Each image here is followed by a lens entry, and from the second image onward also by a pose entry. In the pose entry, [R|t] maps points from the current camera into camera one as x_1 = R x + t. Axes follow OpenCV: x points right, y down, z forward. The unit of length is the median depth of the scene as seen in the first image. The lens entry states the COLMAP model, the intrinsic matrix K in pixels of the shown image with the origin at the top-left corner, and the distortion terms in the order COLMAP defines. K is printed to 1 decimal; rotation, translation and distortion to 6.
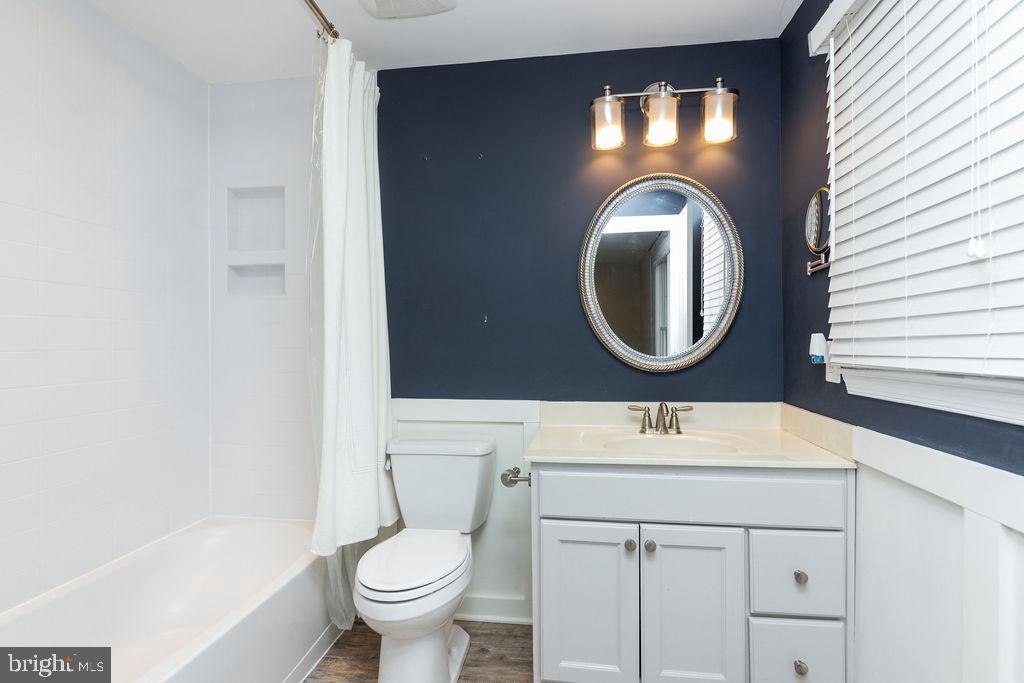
lens RADIAL K [[520.3, 0, 511.5], [0, 520.3, 343.0], [0, 0, 1]] dist [0.000306, -0.007288]
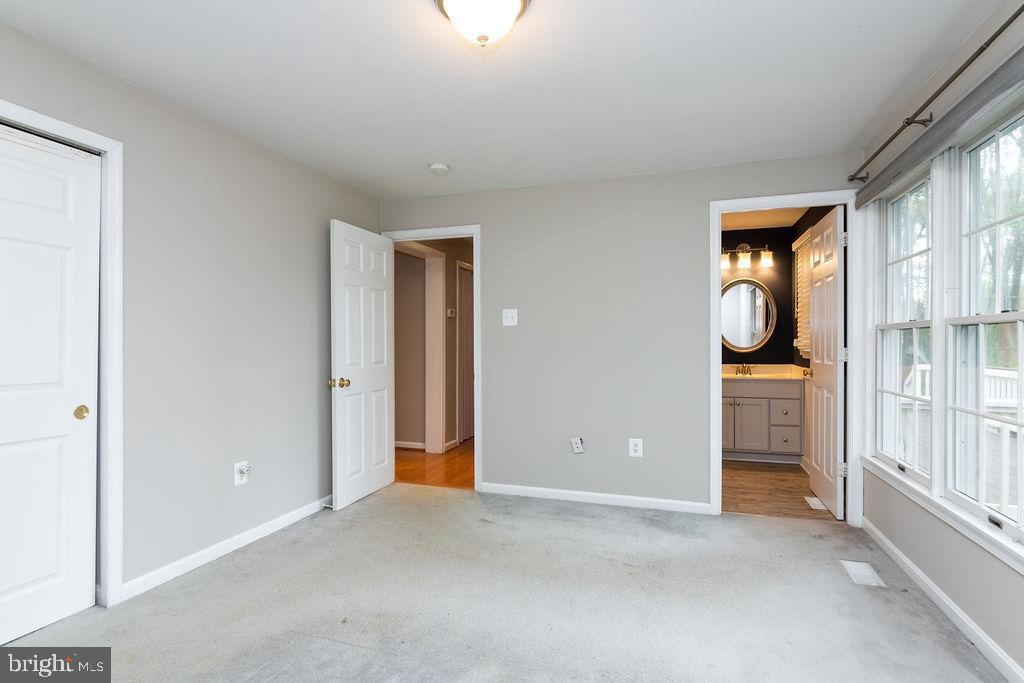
lens RADIAL K [[520.3, 0, 514.1], [0, 520.3, 340.7], [0, 0, 1]] dist [0.000306, -0.007288]
pose [[0.986442, 0.002937, -0.164081, -0.468197], [-0.001752, 0.999971, 0.007362, -0.025113], [0.164098, -0.006974, 0.986419, -1.954675]]
